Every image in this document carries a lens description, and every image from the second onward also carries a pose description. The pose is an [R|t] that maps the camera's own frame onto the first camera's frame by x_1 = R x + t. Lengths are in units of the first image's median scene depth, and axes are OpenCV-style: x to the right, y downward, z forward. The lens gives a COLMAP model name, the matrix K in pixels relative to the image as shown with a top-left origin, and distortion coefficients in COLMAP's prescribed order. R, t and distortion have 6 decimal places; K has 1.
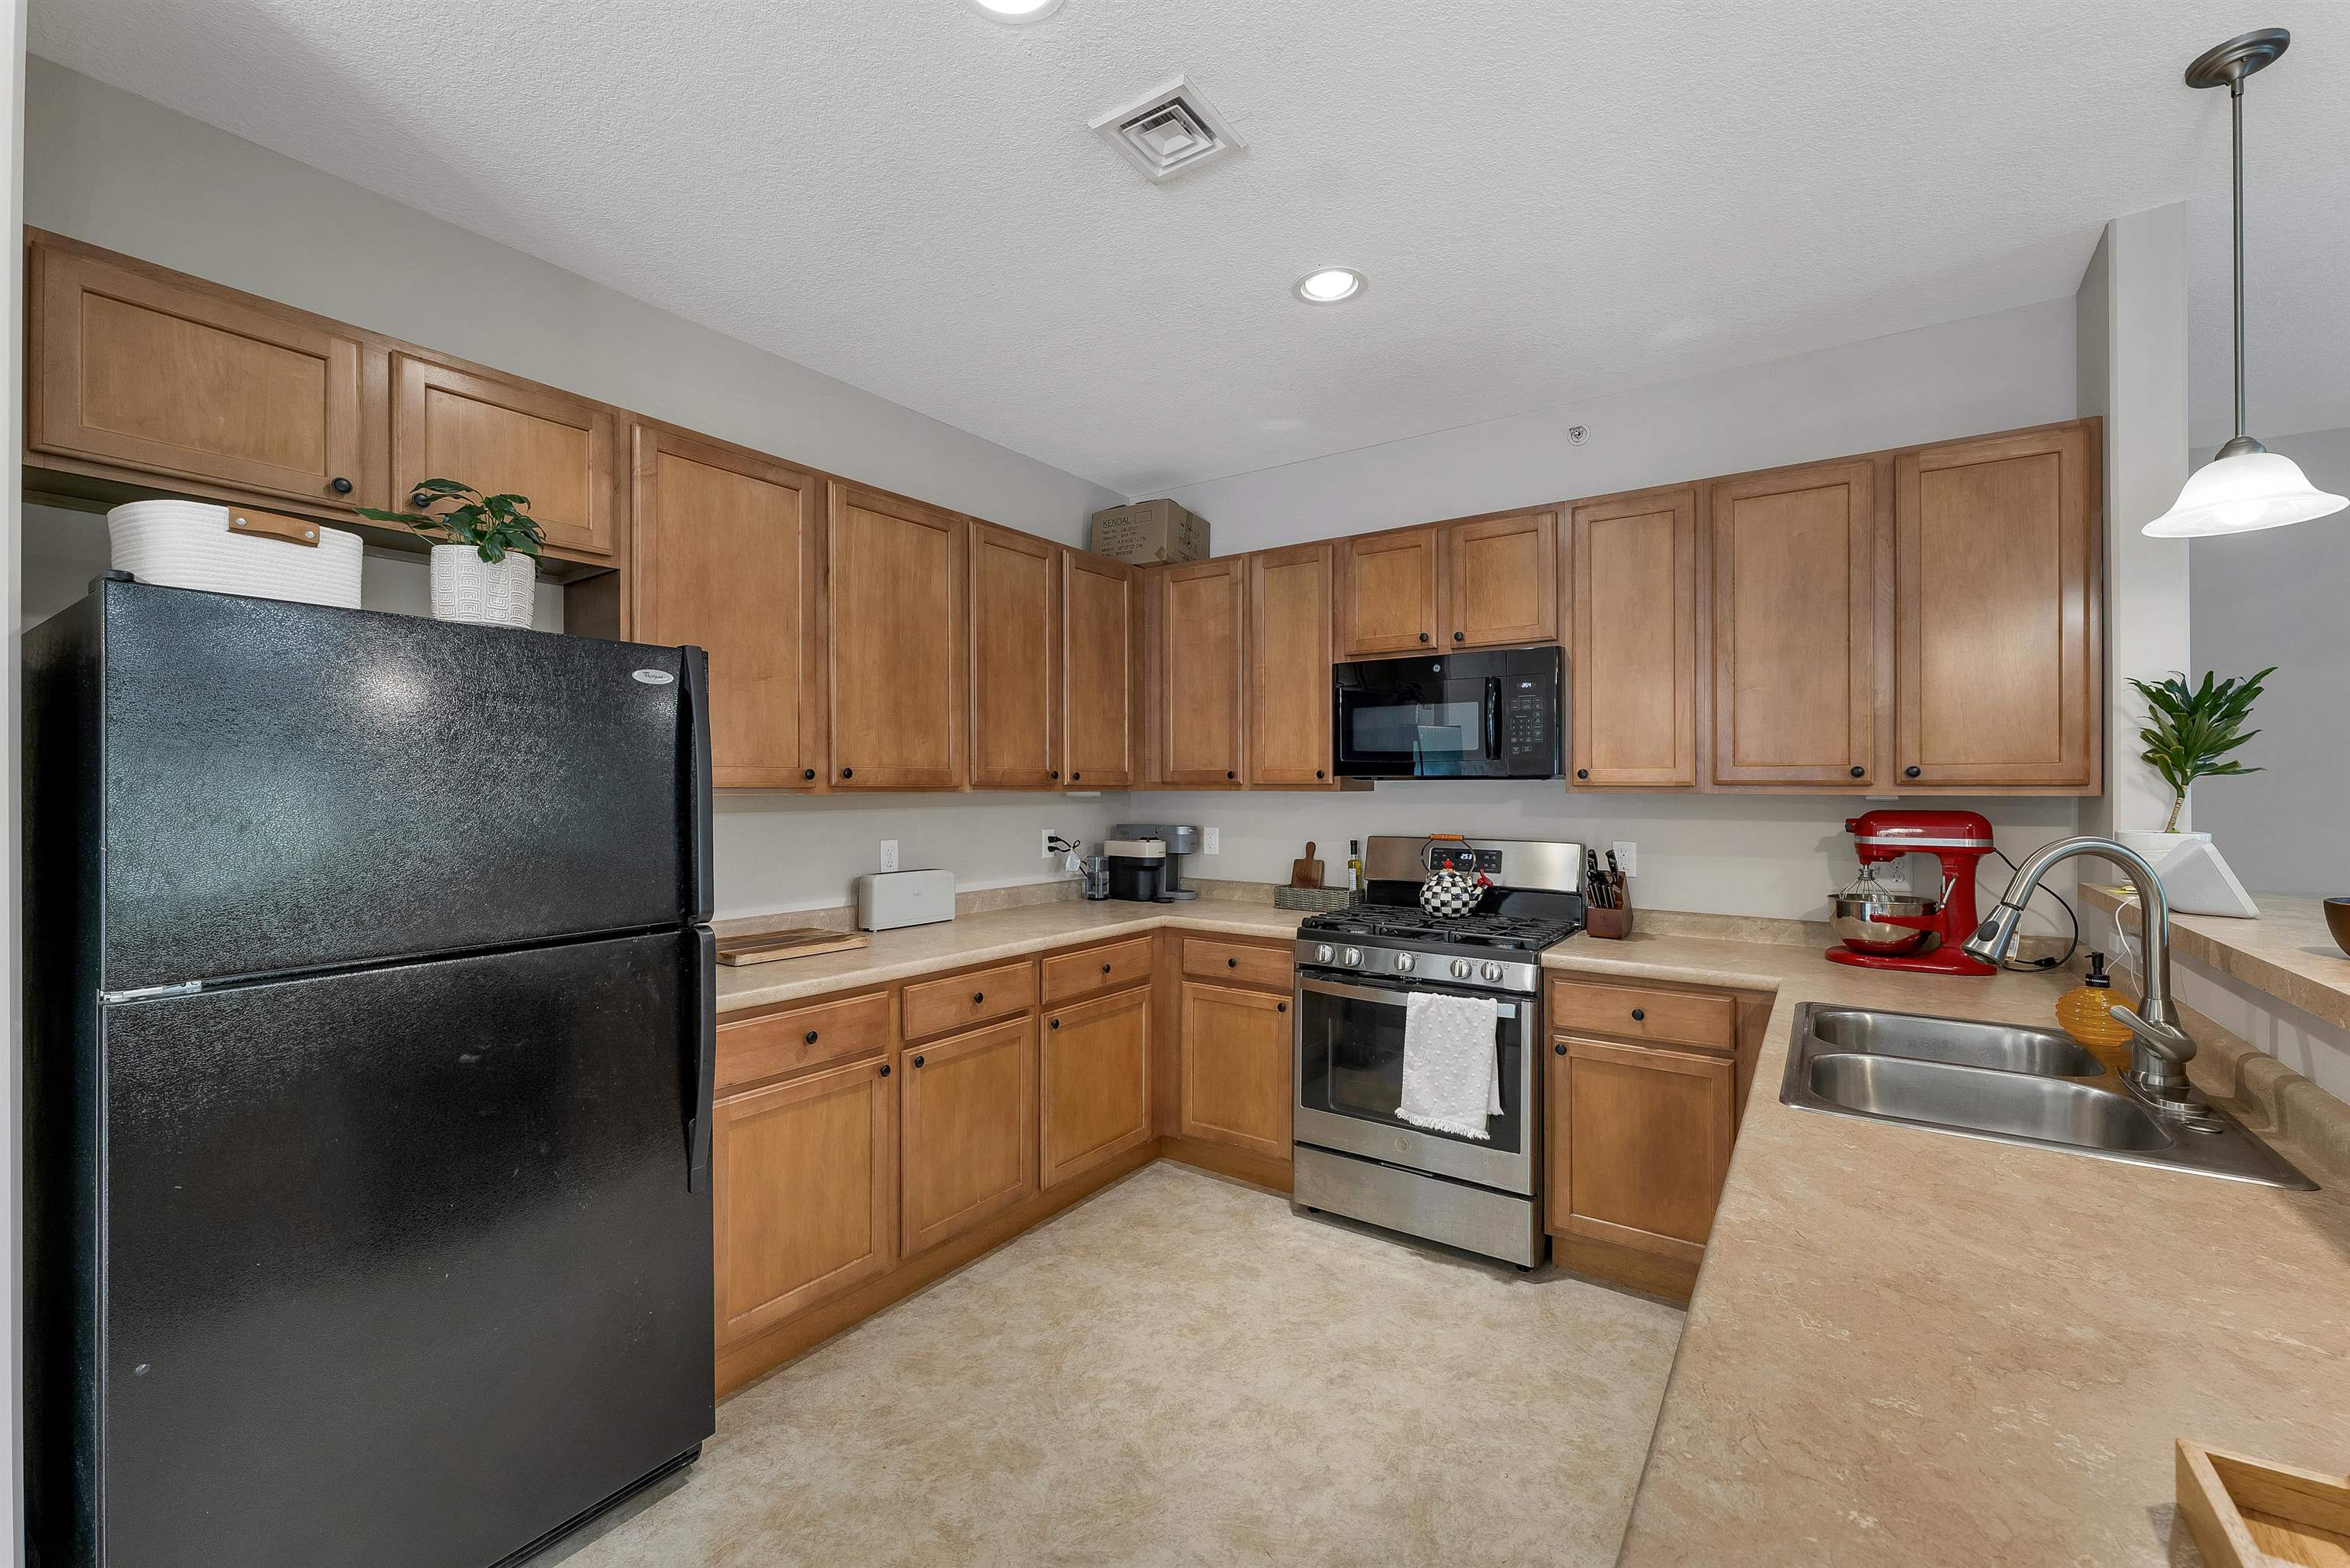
lens RADIAL K [[951.2, 0, 1171.7], [0, 951.2, 778.0], [0, 0, 1]] dist [-0.000515, -0.000039]
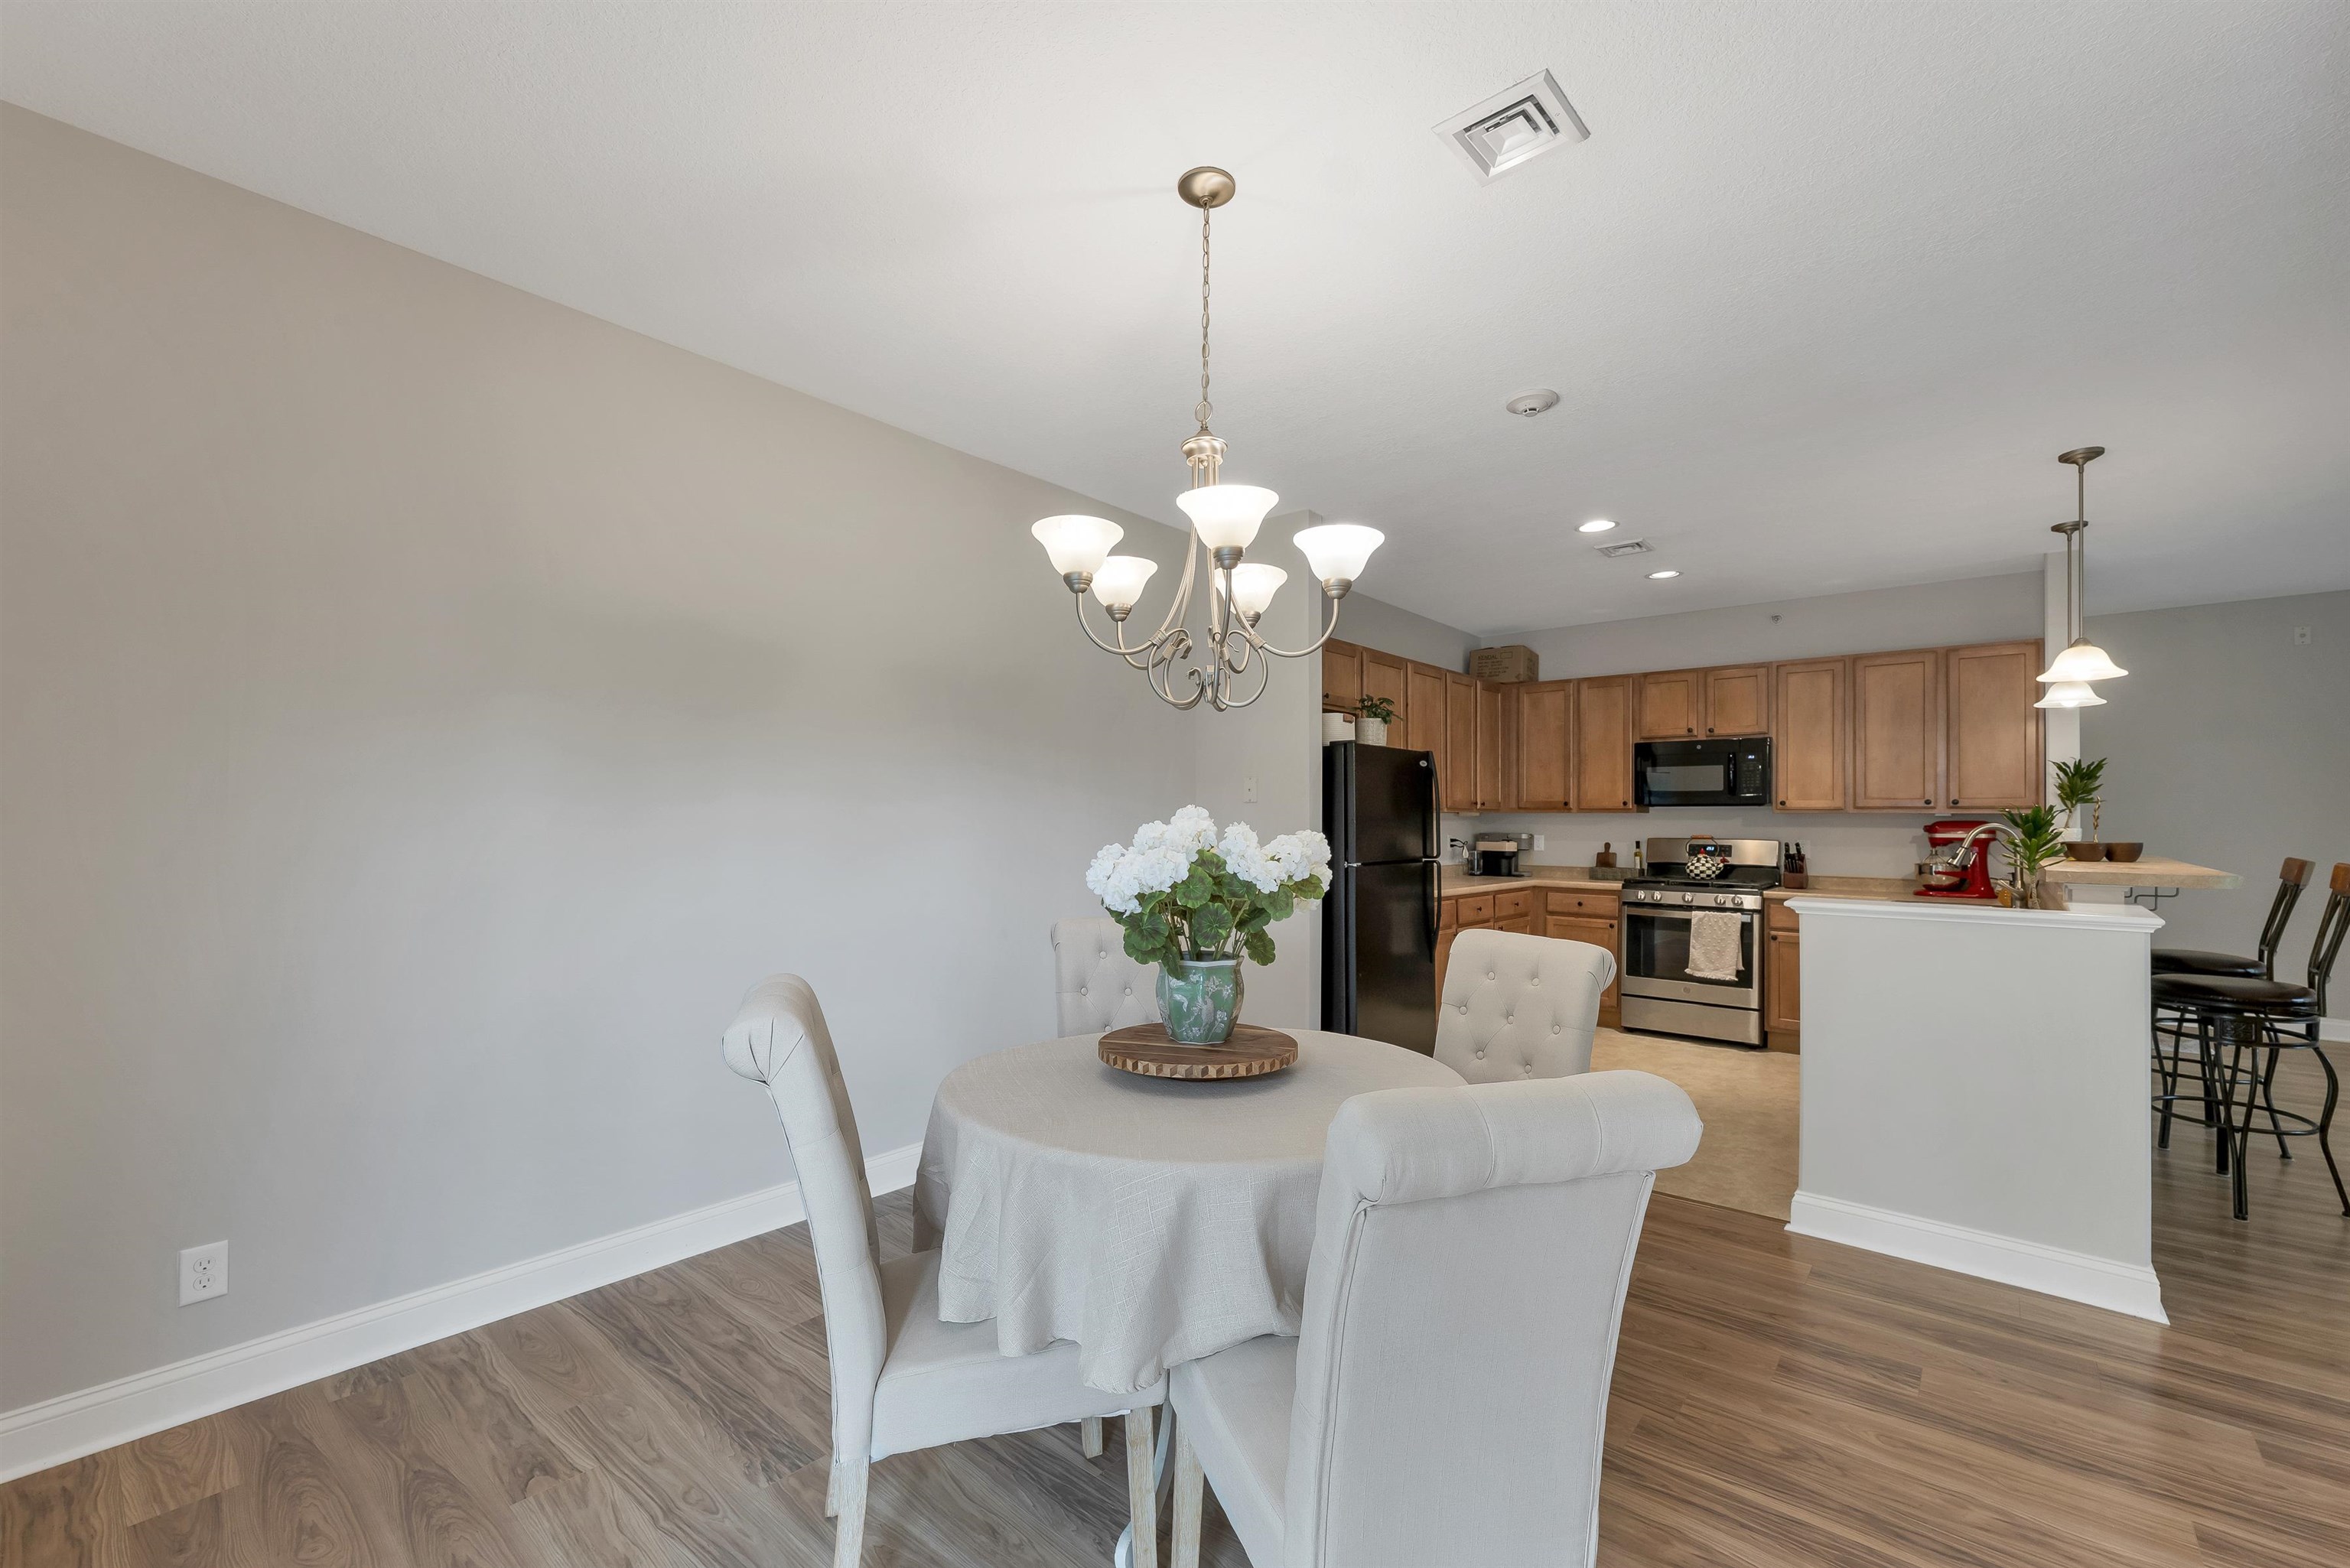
lens RADIAL K [[962.1, 0, 1177.0], [0, 962.1, 809.8], [0, 0, 1]] dist [-0.000491, 0.000044]
pose [[0.994791, 0.002882, -0.101897, -0.628748], [-0.002955, 0.999995, -0.000568, 0.015061], [0.101895, 0.000866, 0.994795, -1.135992]]
